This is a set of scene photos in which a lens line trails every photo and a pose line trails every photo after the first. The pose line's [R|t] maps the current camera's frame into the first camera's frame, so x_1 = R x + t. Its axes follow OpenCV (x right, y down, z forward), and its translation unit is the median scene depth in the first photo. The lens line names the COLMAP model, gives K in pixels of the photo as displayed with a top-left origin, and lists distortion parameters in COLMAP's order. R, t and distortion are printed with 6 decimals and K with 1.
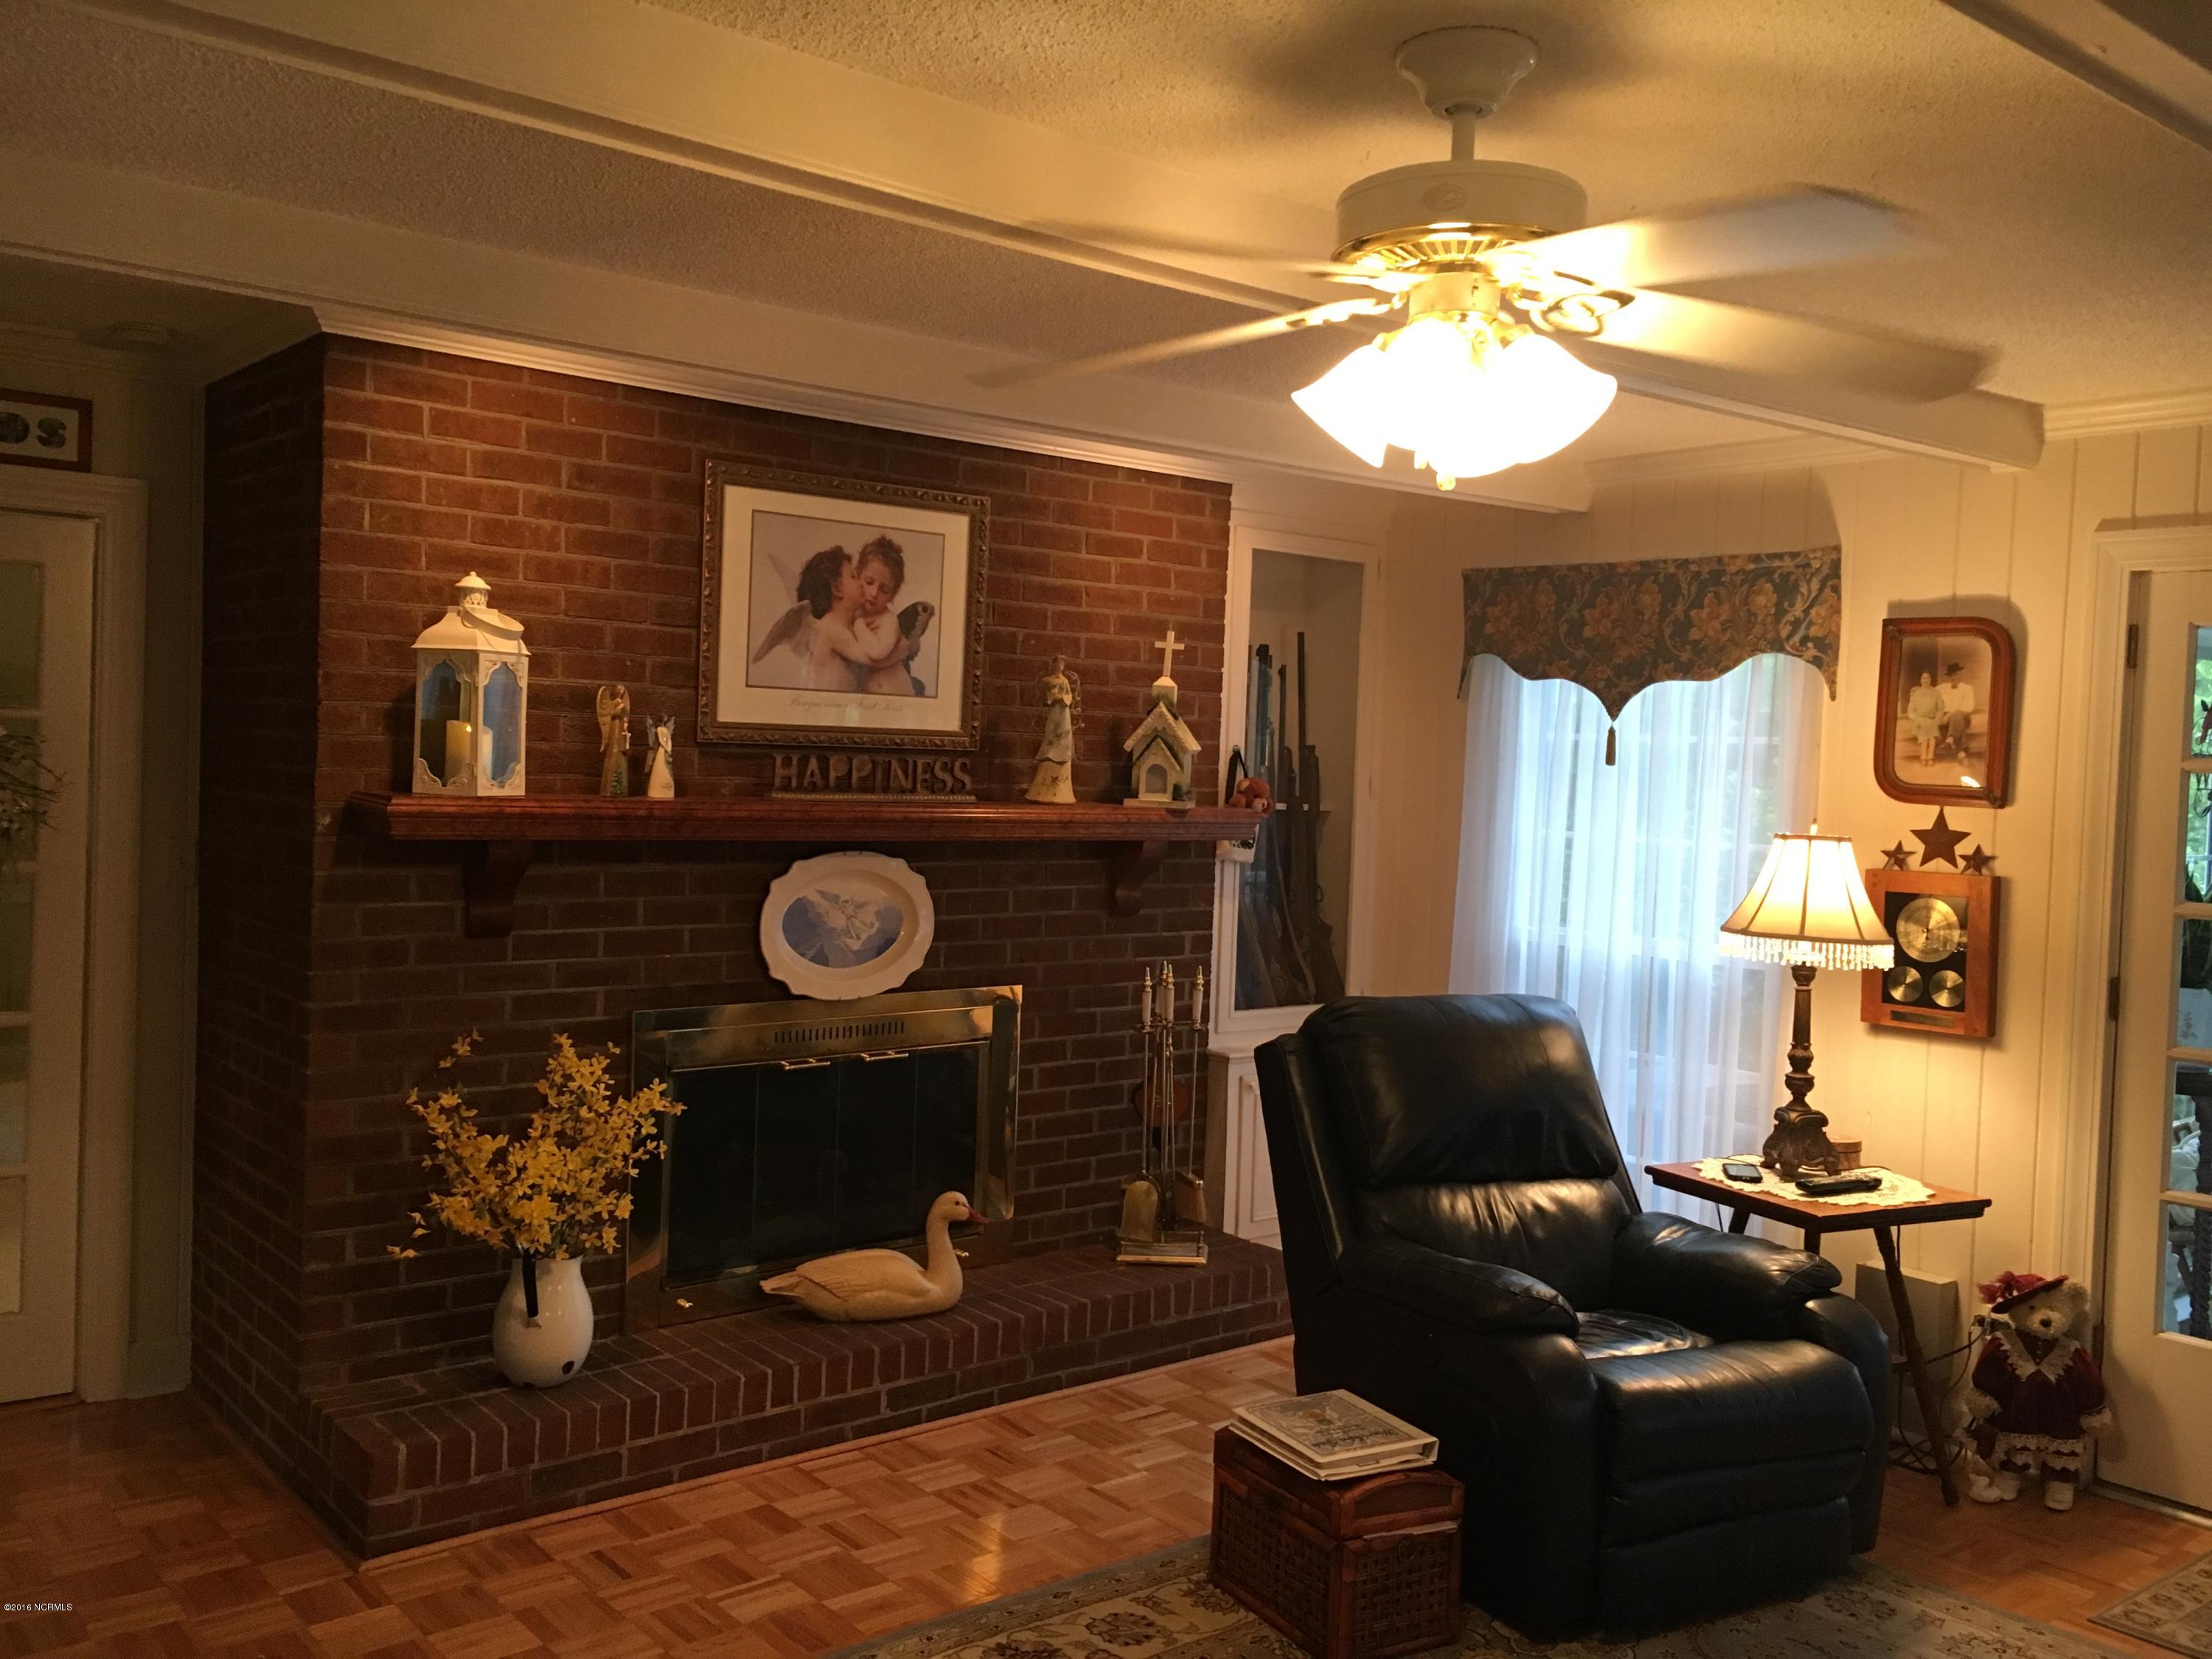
lens RADIAL K [[1845.6, 0, 1103.9], [0, 1845.6, 827.2], [0, 0, 1]] dist [0.038128, -0.001407]
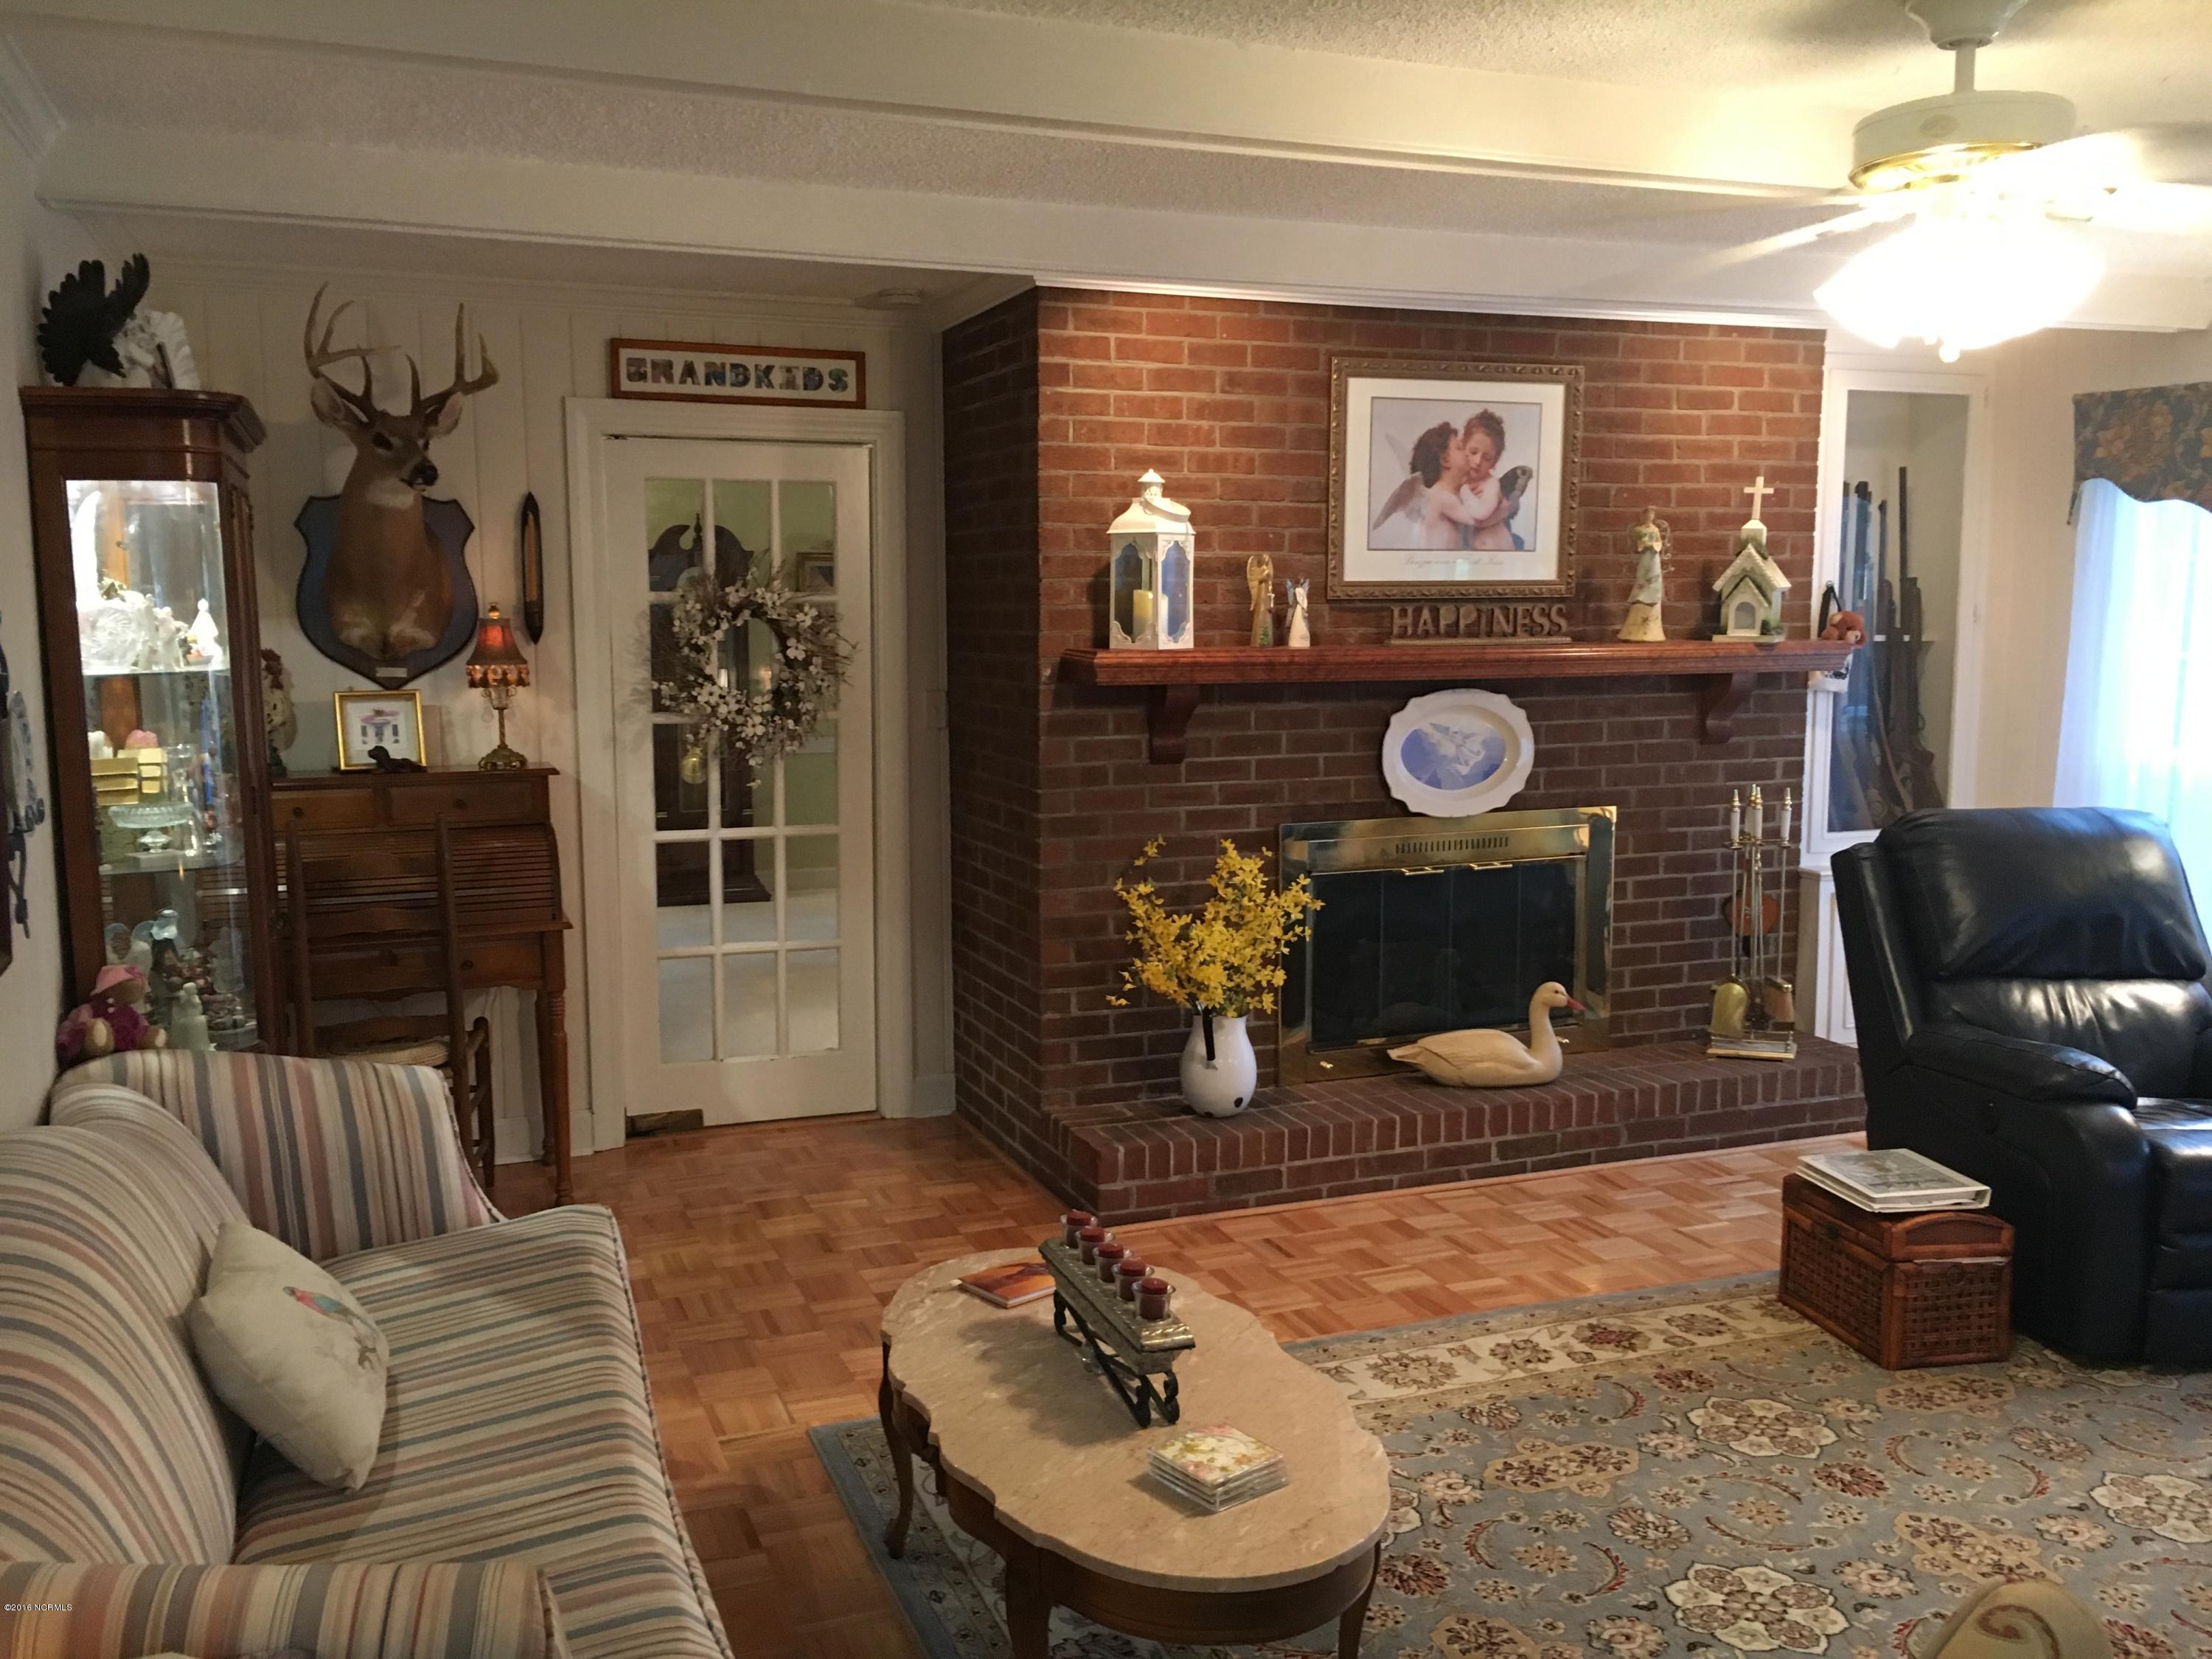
lens RADIAL K [[1912.2, 0, 1093.9], [0, 1912.2, 822.5], [0, 0, 1]] dist [0.068226, -0.094414]
pose [[0.947029, -0.002475, -0.321139, 0.033698], [0.024998, 0.997504, 0.066030, 0.012176], [0.320174, -0.070561, 0.944727, -0.227075]]
